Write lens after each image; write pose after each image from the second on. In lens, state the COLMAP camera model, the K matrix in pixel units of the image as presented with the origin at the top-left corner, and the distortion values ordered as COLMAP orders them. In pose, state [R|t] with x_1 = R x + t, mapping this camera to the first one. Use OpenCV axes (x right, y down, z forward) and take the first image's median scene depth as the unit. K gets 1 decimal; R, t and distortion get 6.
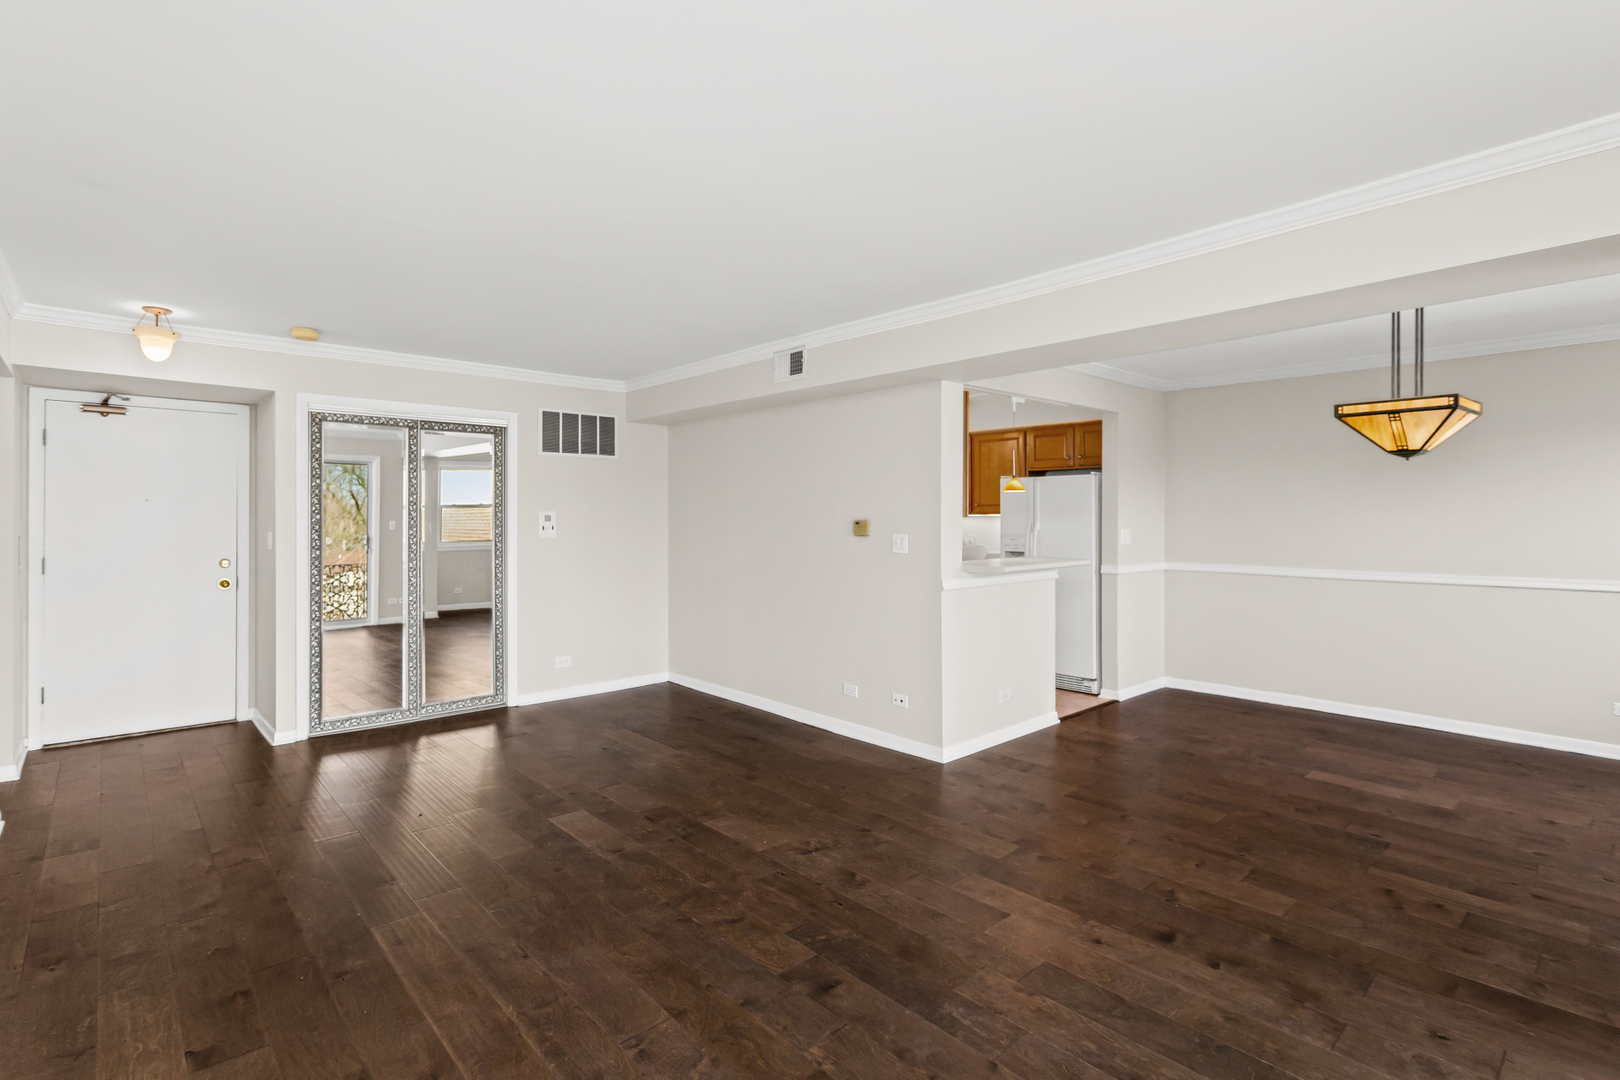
lens RADIAL K [[780.6, 0, 806.2], [0, 780.6, 523.2], [0, 0, 1]] dist [0.000807, 0.001506]
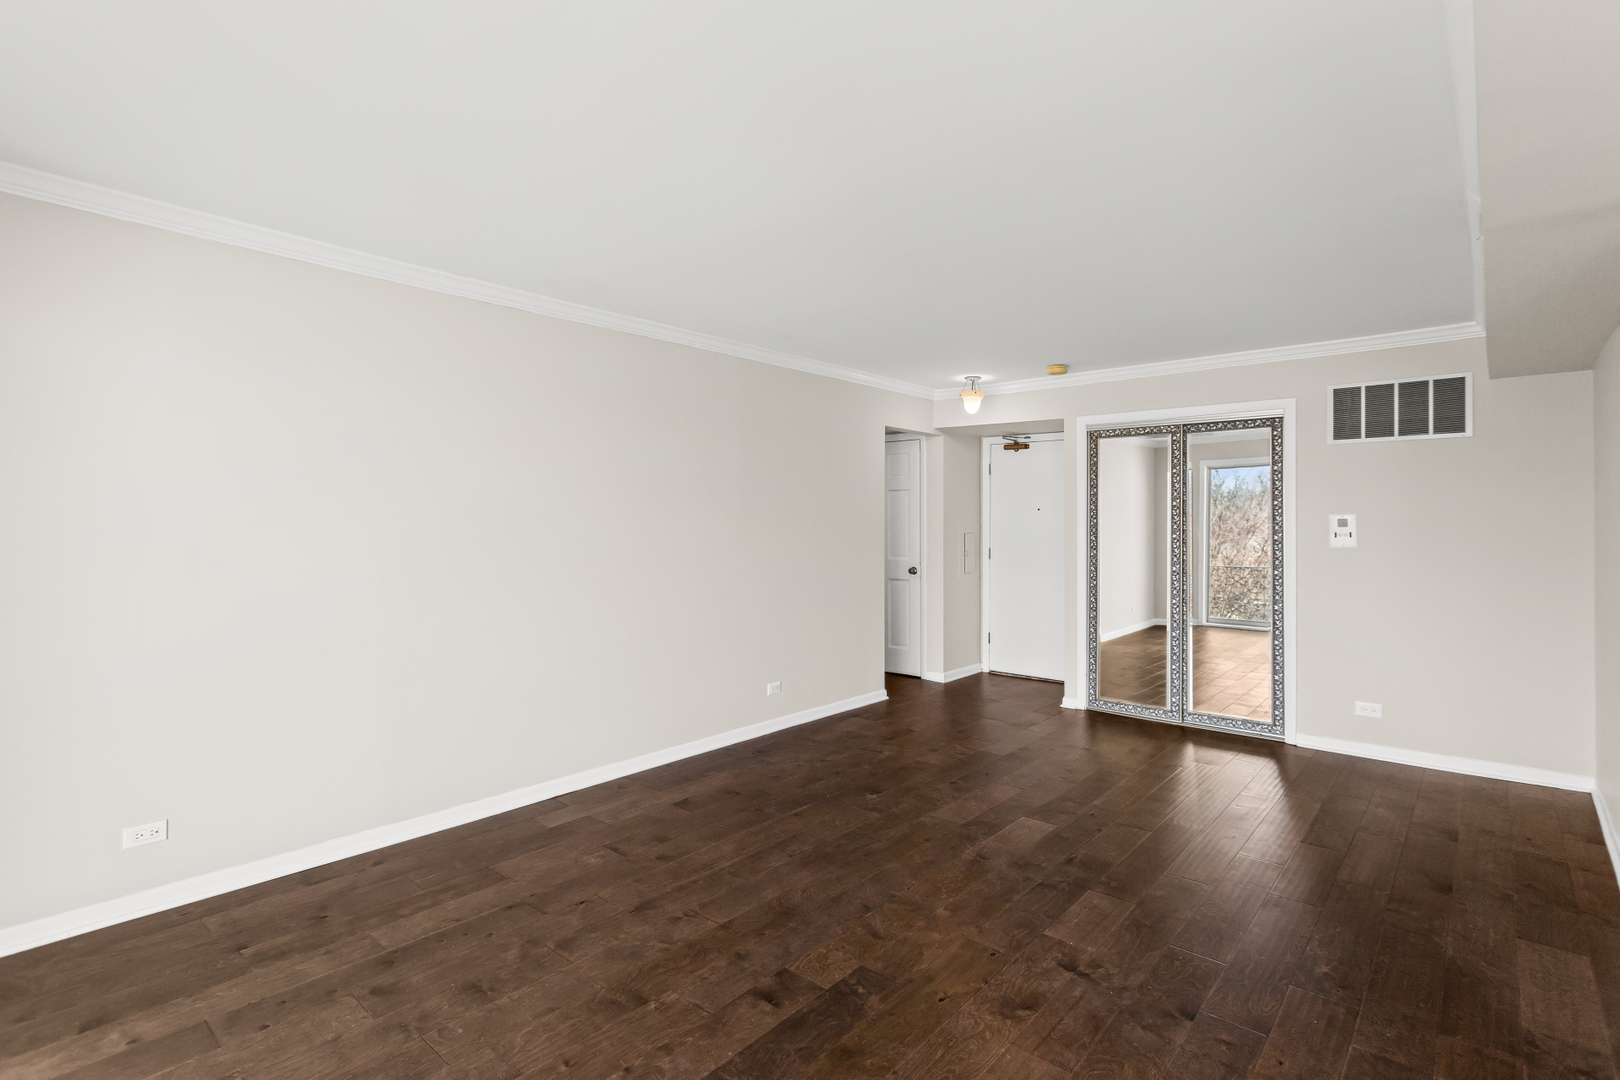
lens RADIAL K [[780.6, 0, 806.2], [0, 780.6, 523.2], [0, 0, 1]] dist [0.000807, 0.001506]
pose [[0.114929, 0.000225, -0.993374, 0.609272], [-0.009649, 0.999953, -0.000889, 0.000256], [0.993327, 0.009687, 0.114926, 0.564630]]
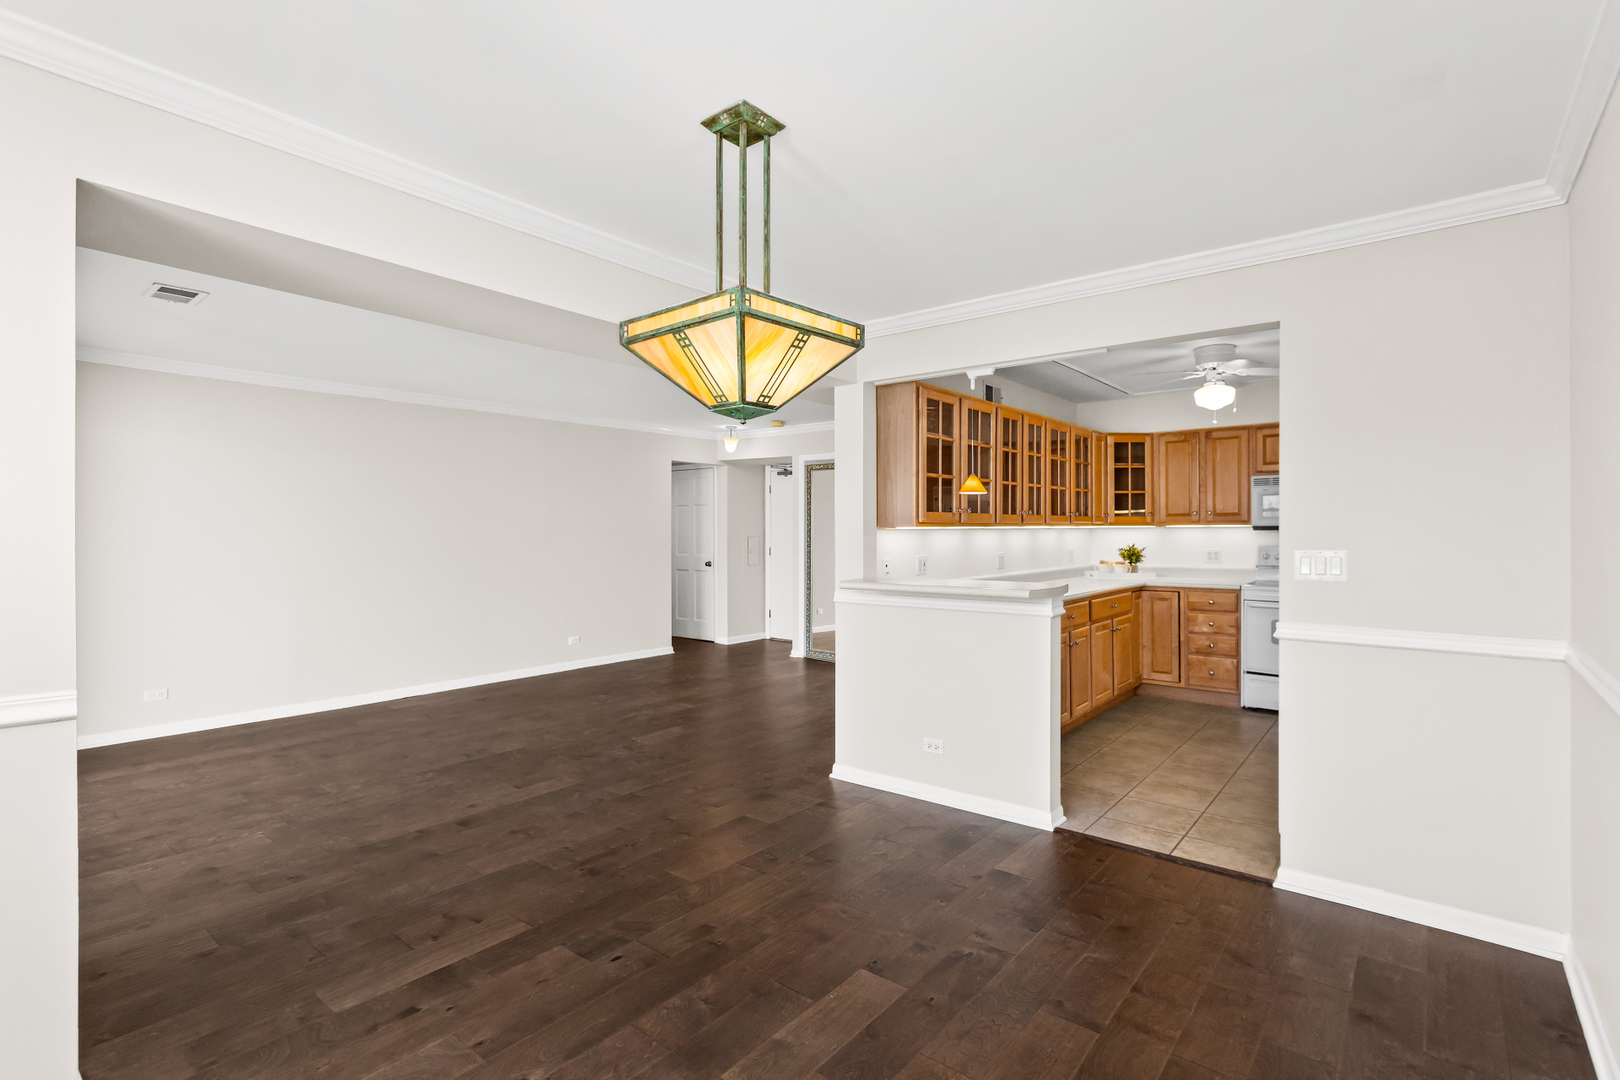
lens RADIAL K [[780.6, 0, 806.2], [0, 780.6, 523.2], [0, 0, 1]] dist [0.000807, 0.001506]
pose [[0.147609, -0.007475, -0.989018, 1.326820], [-0.010464, 0.999904, -0.009119, -0.002511], [0.988990, 0.011696, 0.147516, 0.953161]]
